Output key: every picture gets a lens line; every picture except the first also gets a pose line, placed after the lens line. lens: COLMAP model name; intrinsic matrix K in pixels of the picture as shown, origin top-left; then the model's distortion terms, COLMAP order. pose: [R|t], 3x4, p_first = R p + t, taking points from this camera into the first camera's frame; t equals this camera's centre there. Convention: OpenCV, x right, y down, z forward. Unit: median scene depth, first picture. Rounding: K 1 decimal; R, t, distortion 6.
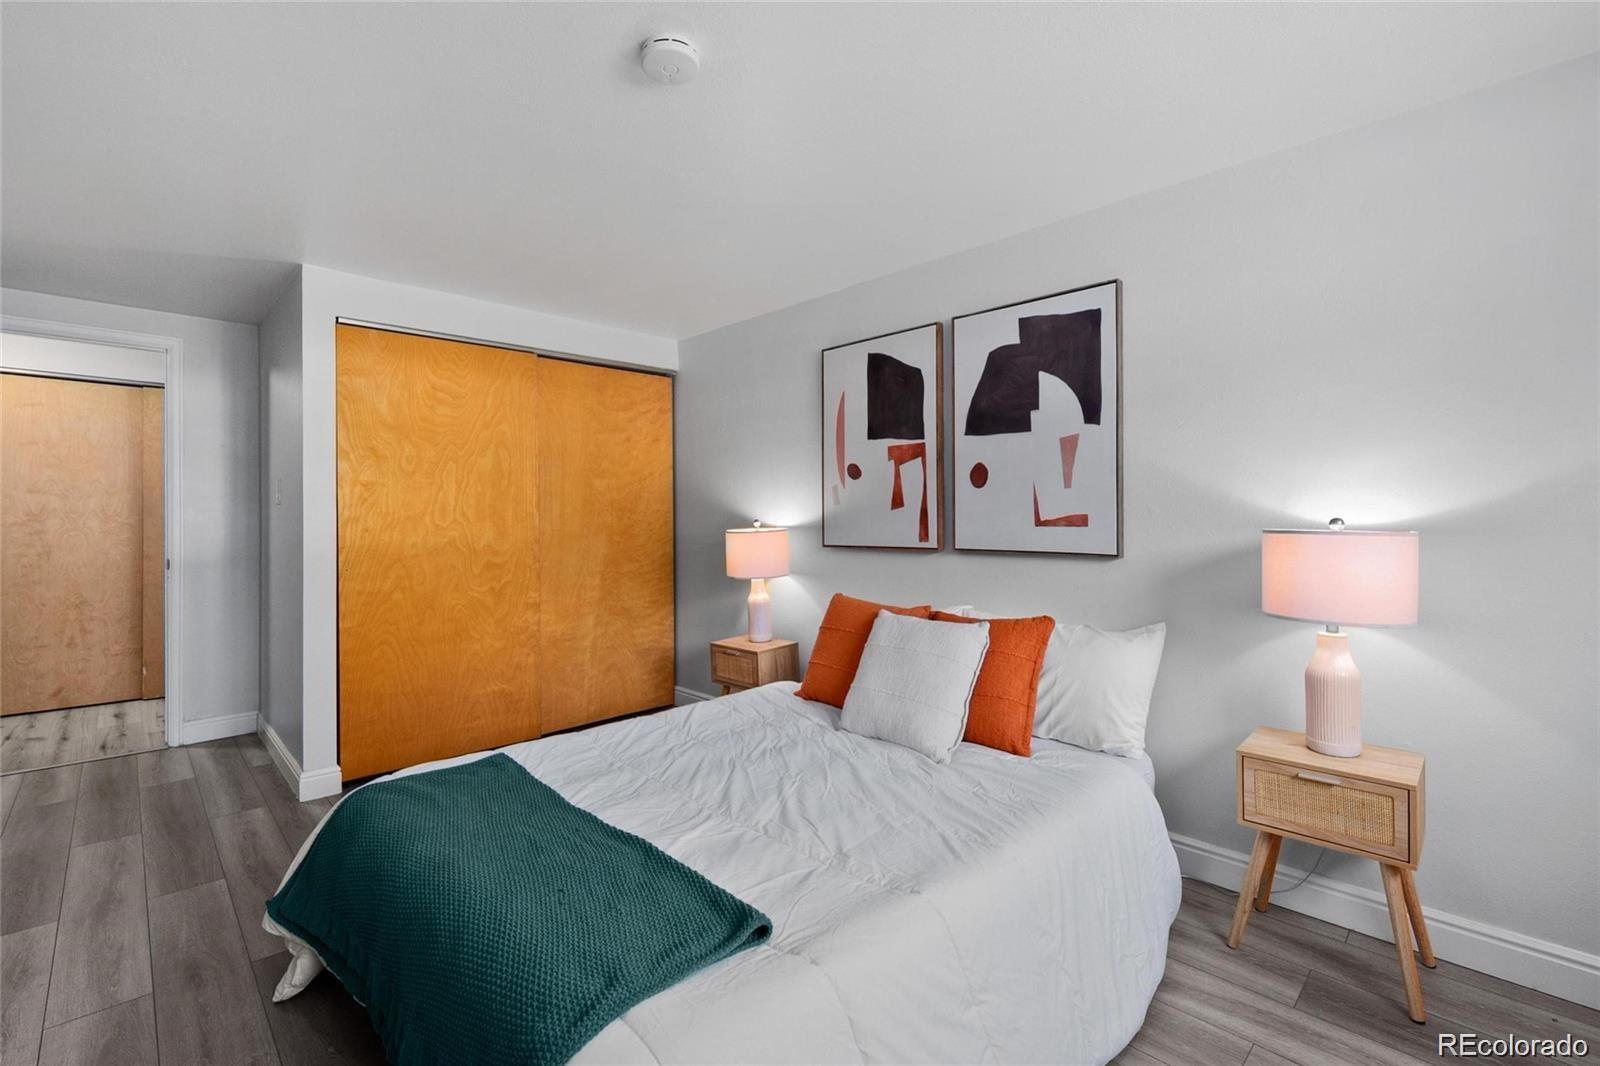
lens RADIAL K [[689.2, 0, 811.9], [0, 689.2, 509.4], [0, 0, 1]] dist [-0.002805, 0.000033]
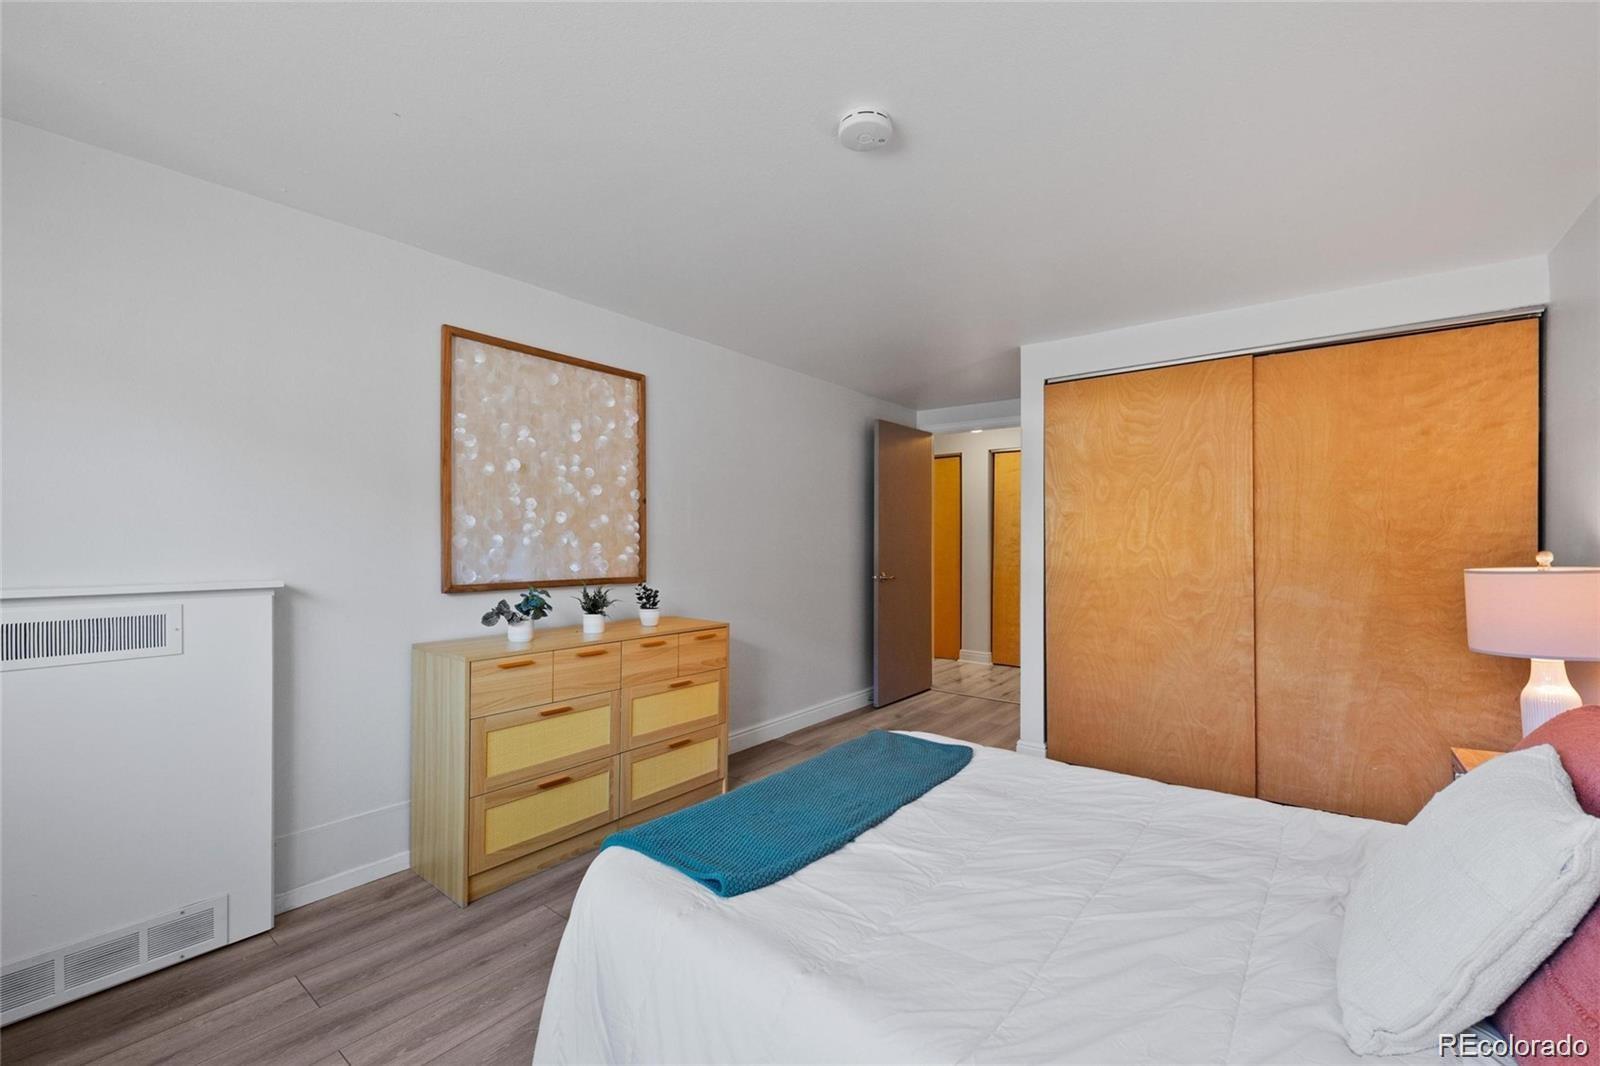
lens RADIAL K [[689.2, 0, 800.9], [0, 689.2, 539.7], [0, 0, 1]] dist [-0.002805, 0.000033]
pose [[0.127843, 0.001906, -0.991793, 0.417442], [0.007363, 0.999969, 0.002871, -0.000738], [0.991767, -0.007670, 0.127825, 0.360424]]
